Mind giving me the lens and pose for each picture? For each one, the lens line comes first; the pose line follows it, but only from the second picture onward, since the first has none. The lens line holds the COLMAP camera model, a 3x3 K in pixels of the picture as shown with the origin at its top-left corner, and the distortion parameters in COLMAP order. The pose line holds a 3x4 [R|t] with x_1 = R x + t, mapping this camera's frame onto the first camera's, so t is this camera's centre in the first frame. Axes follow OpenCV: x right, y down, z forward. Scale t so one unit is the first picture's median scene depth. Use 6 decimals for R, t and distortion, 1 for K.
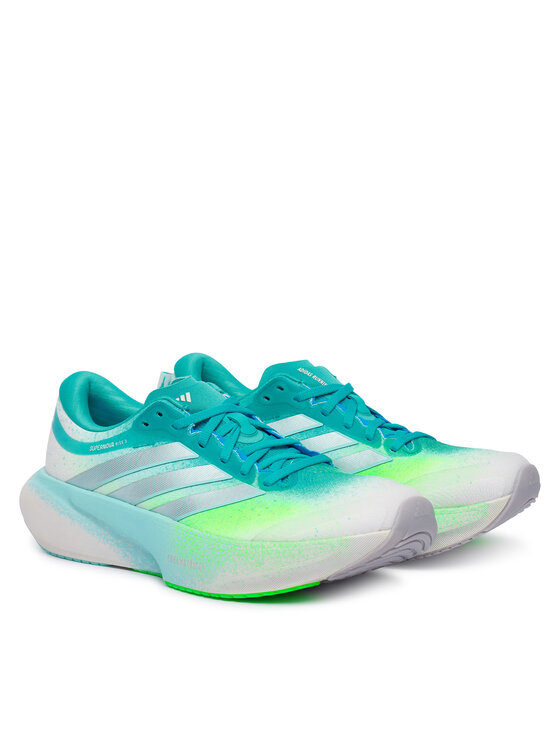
lens RADIAL K [[1697.1, 0, 280.0], [0, 1697.1, 373.0], [0, 0, 1]] dist [0.028613, 0.007208]
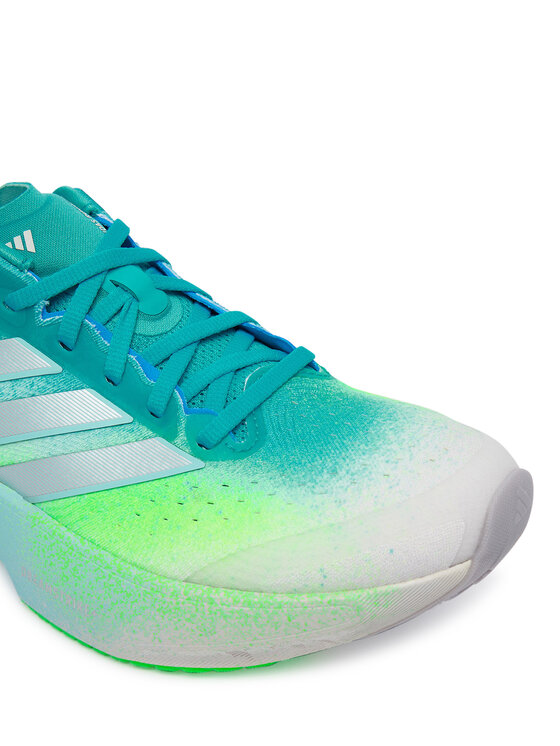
lens RADIAL K [[1020.9, 0, 280.0], [0, 1020.9, 373.0], [0, 0, 1]] dist [0.028763, 0.043445]
pose [[0.990336, -0.075425, 0.116381, -0.018827], [0.024848, 0.922097, 0.386160, -0.068079], [-0.136441, -0.379536, 0.915061, 0.714500]]
